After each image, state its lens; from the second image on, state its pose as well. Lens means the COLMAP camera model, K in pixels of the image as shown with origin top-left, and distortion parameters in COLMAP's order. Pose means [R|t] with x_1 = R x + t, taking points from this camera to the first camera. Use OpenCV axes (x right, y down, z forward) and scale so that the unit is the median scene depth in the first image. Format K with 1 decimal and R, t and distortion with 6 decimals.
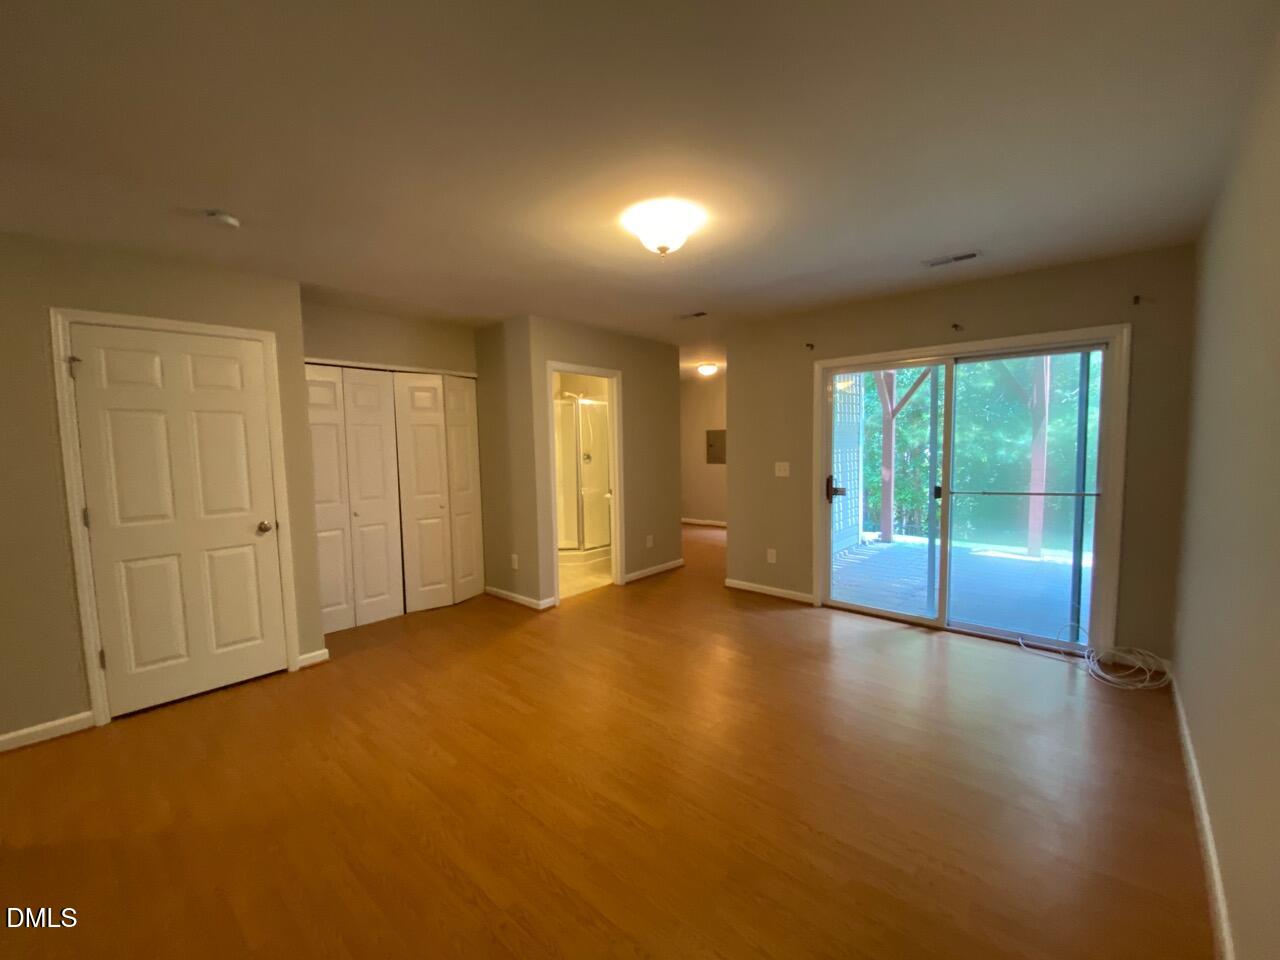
lens RADIAL K [[512.5, 0, 640.0], [0, 512.5, 480.0], [0, 0, 1]] dist [-0.001296, -0.000171]
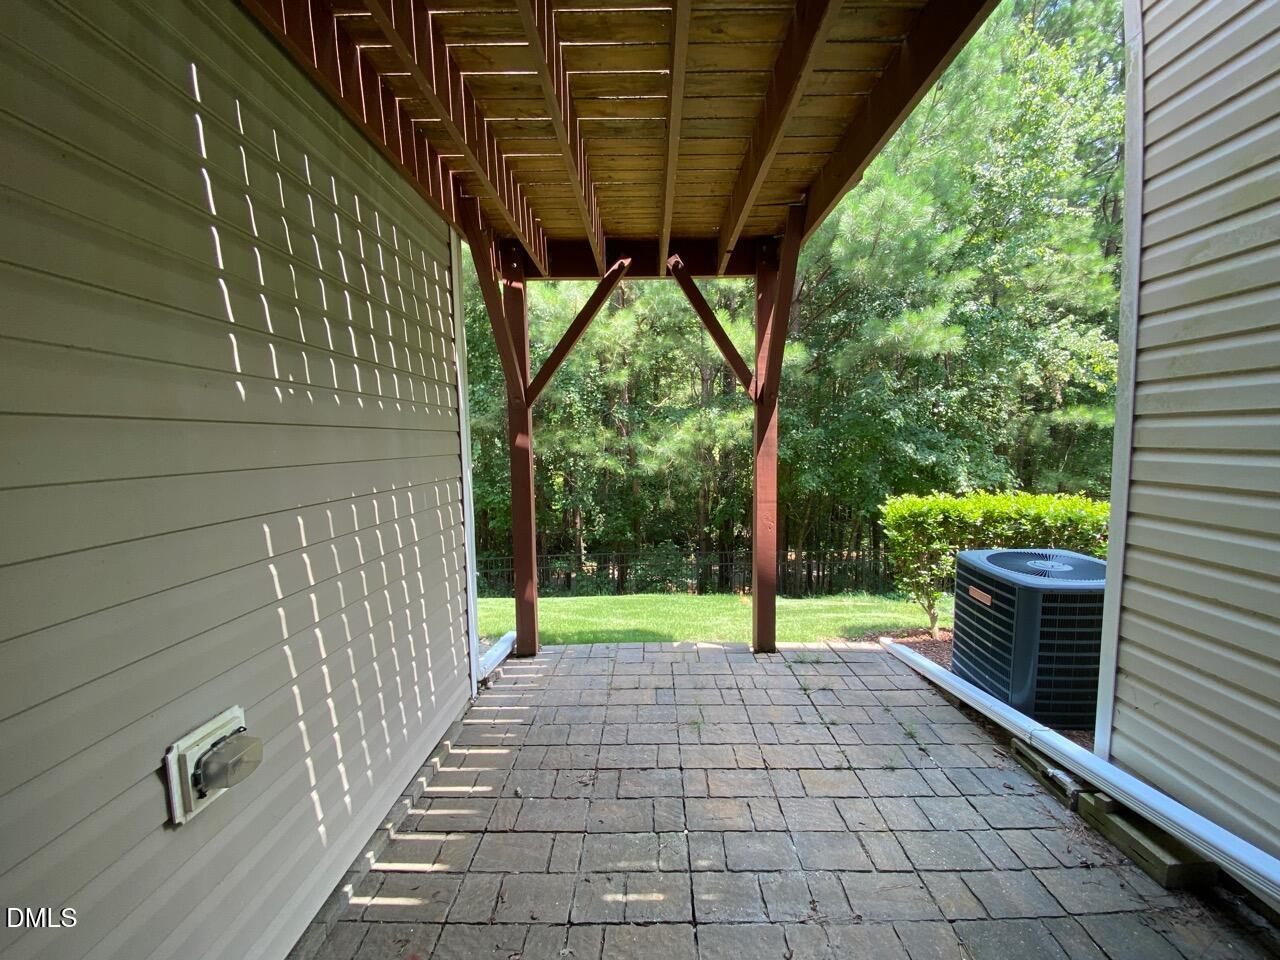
lens RADIAL K [[512.5, 0, 640.0], [0, 512.5, 480.0], [0, 0, 1]] dist [-0.001296, -0.000171]
pose [[0.749432, -0.041157, 0.660801, 0.182368], [0.044280, 0.998947, 0.011999, -0.037439], [-0.660599, 0.020267, 0.750465, 0.414827]]
